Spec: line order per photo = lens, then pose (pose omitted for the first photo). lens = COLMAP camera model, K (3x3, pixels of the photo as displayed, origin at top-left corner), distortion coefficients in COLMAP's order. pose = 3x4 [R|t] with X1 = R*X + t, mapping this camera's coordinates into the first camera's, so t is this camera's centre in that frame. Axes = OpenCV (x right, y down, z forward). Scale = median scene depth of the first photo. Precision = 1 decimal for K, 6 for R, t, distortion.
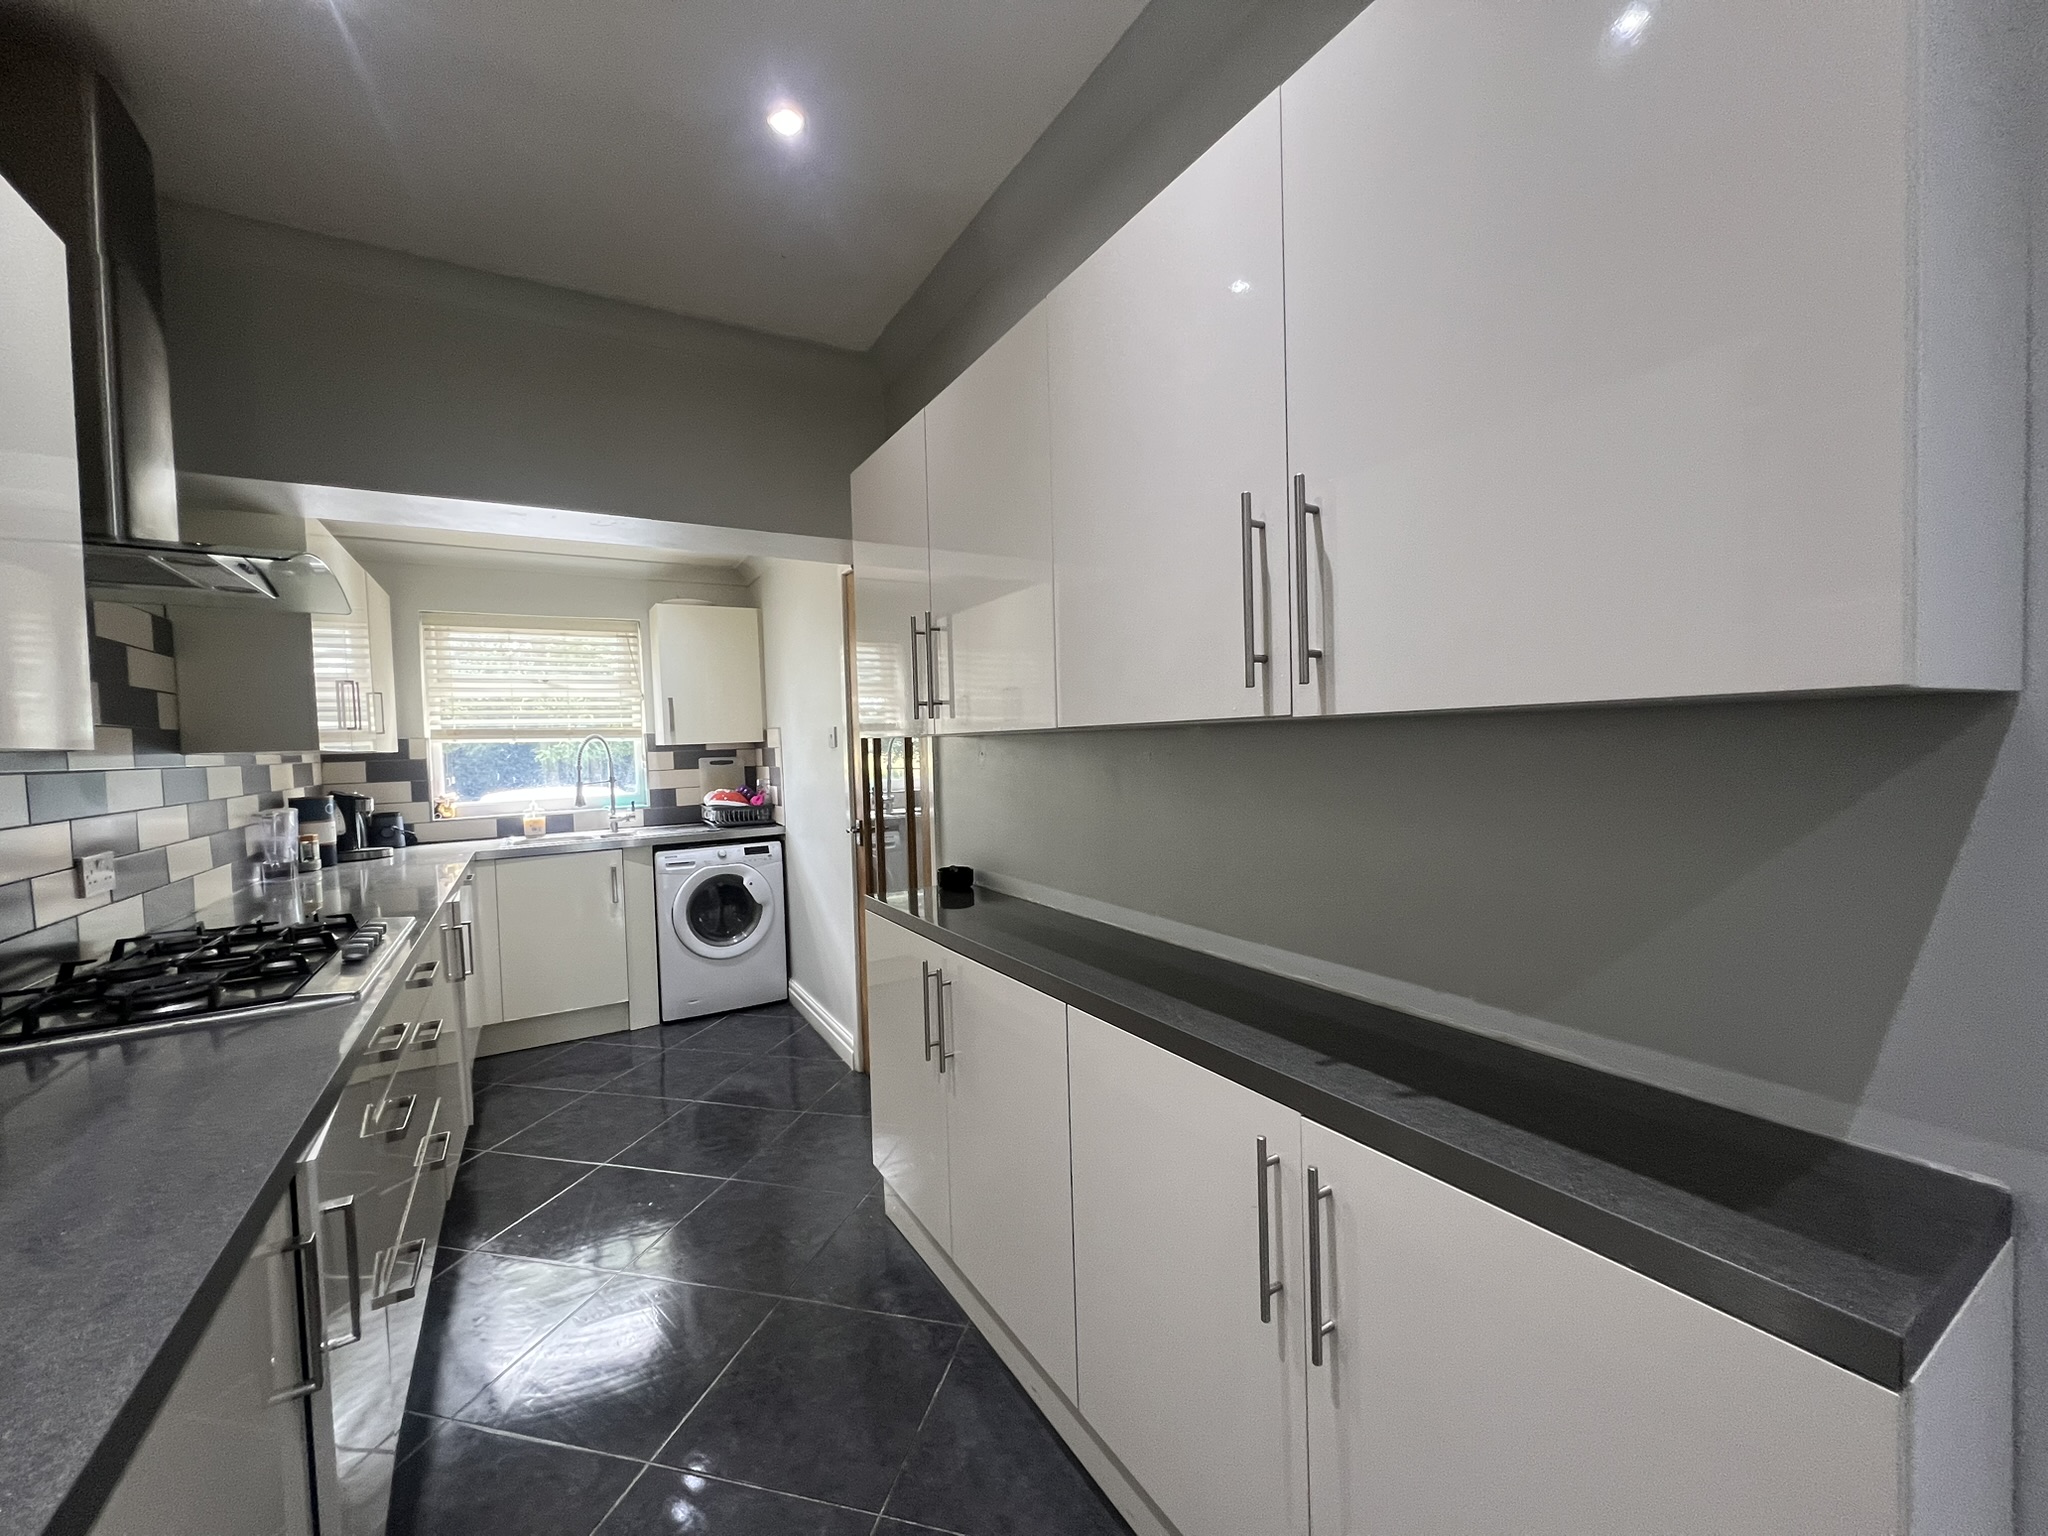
lens RADIAL K [[813.5, 0, 1024.0], [0, 813.5, 768.0], [0, 0, 1]] dist [-0.000109, -0.000009]
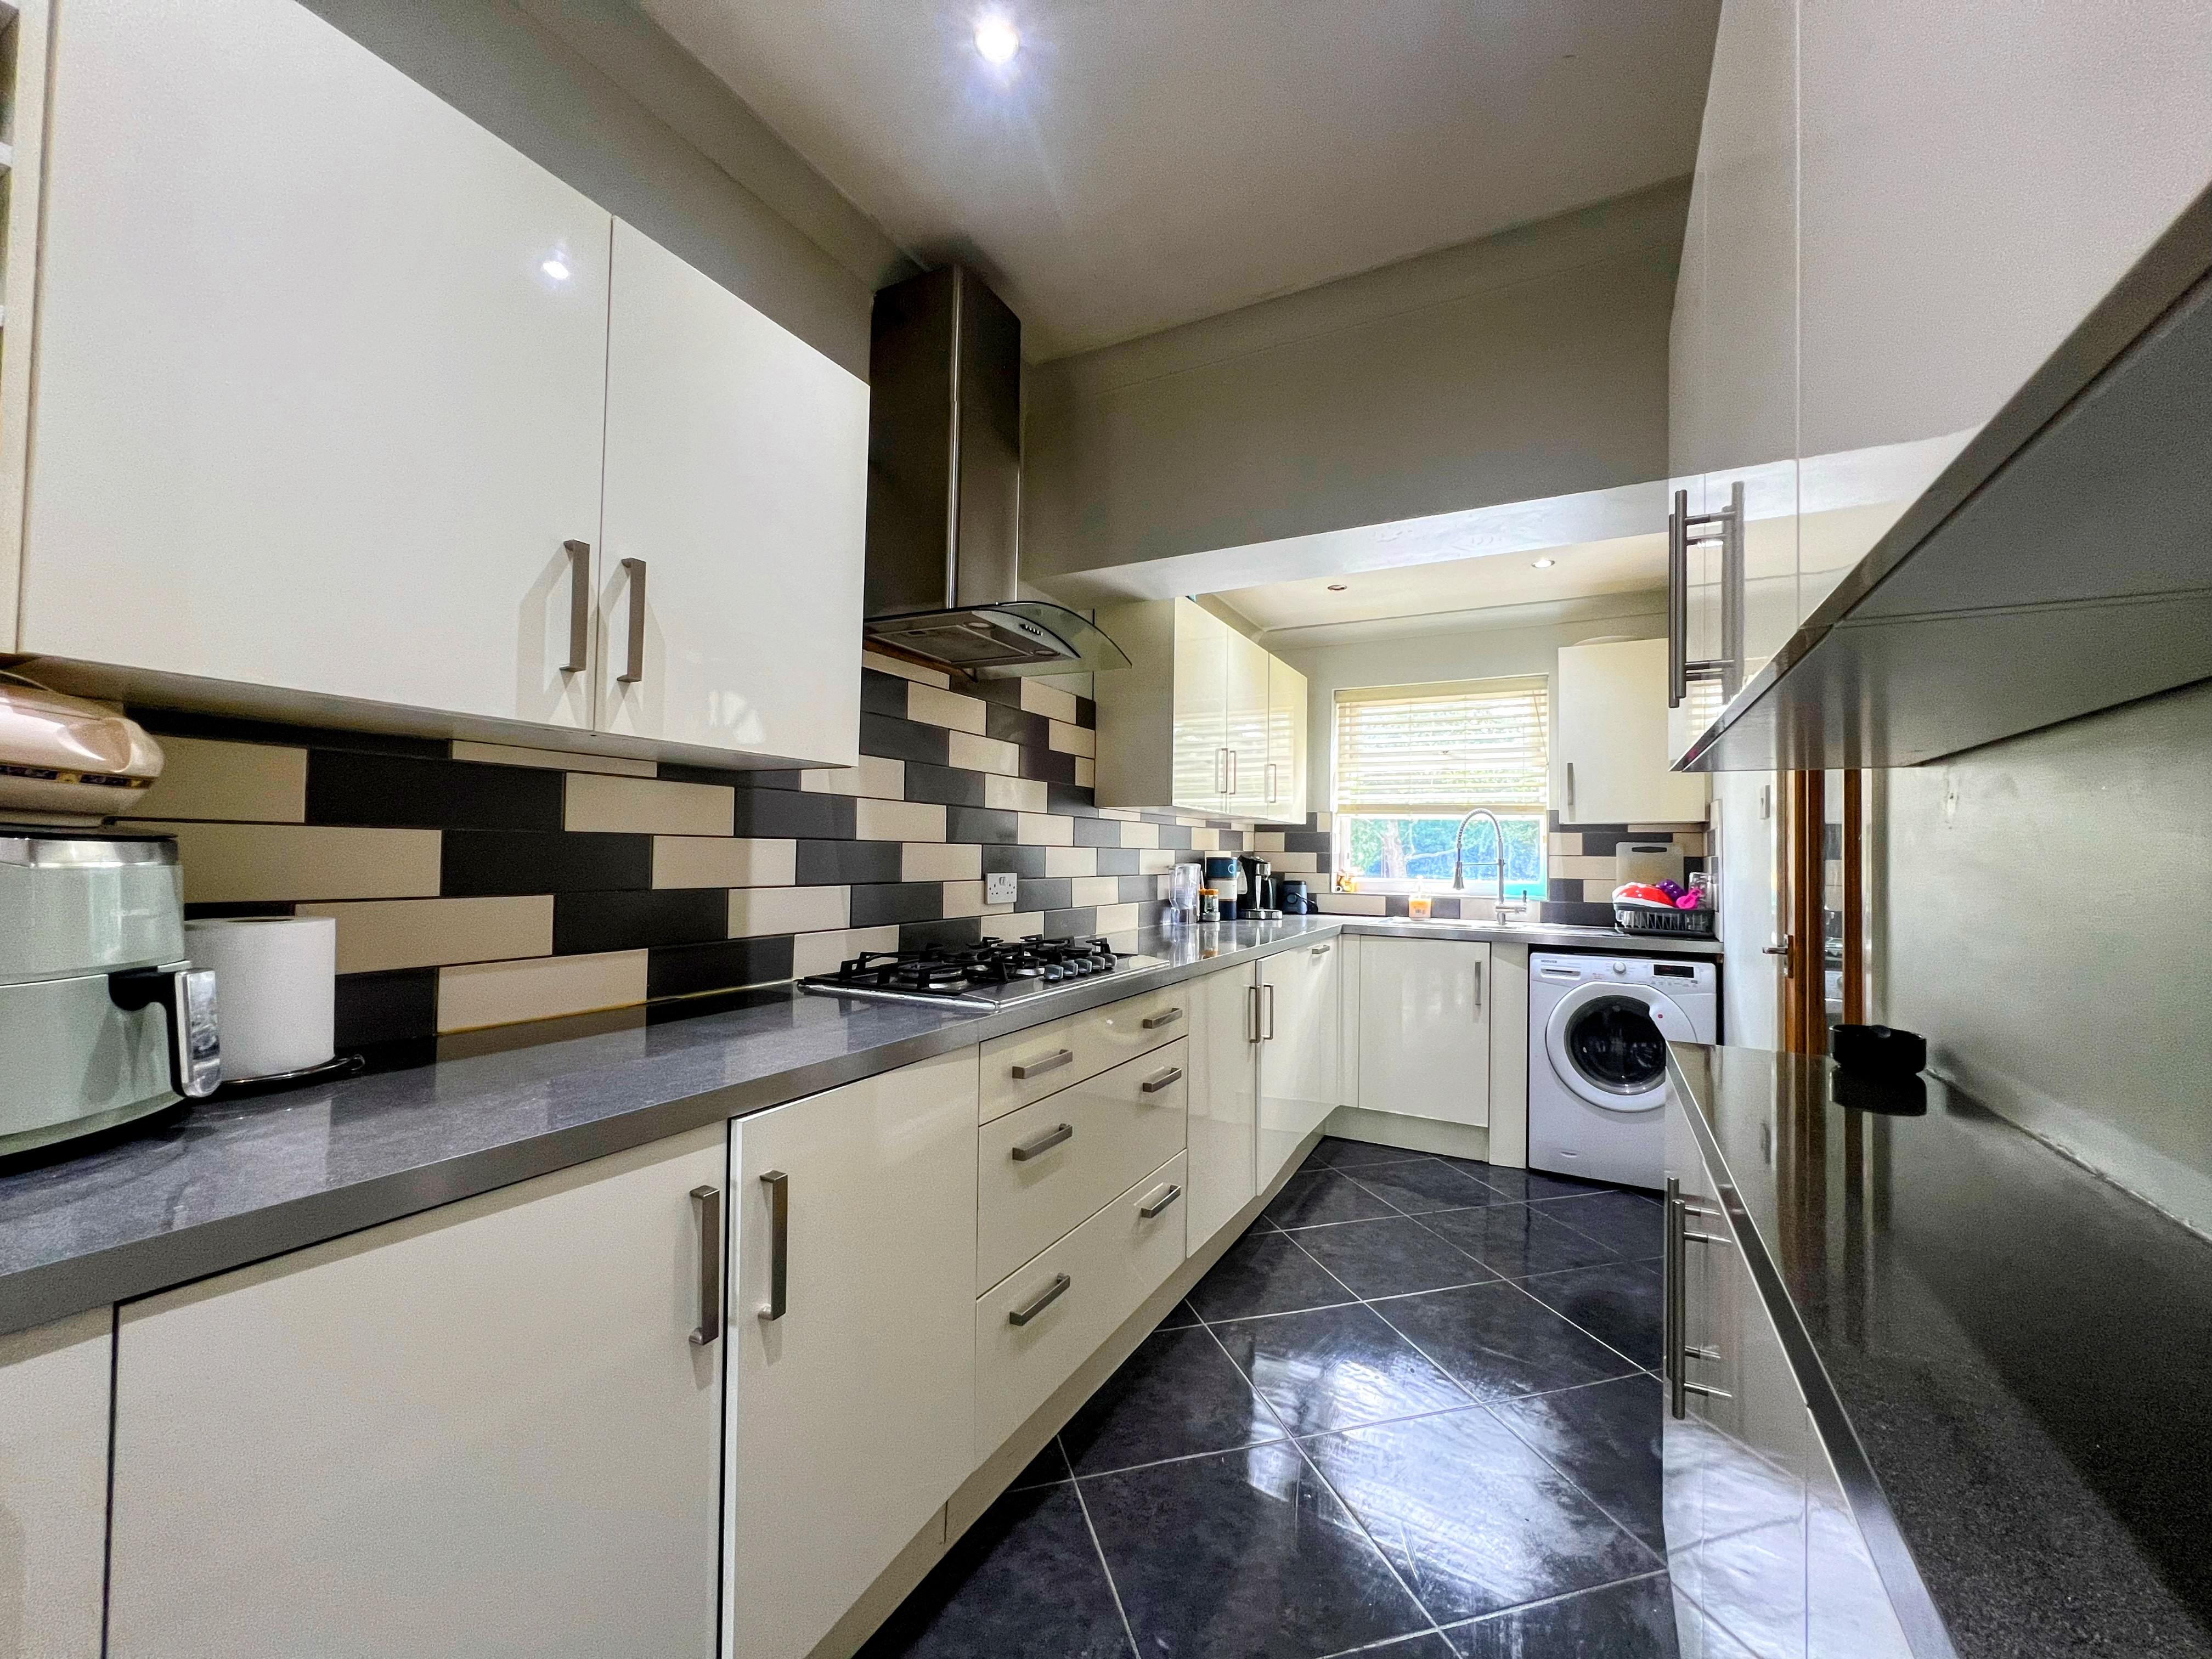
lens RADIAL K [[889.2, 0, 1106.0], [0, 889.2, 829.5], [0, 0, 1]] dist [0.000417, 0.000067]
pose [[0.515217, 0.015566, -0.856918, 0.081950], [-0.060197, 0.998023, -0.018064, 0.023120], [0.854943, 0.060891, 0.515135, 0.179552]]
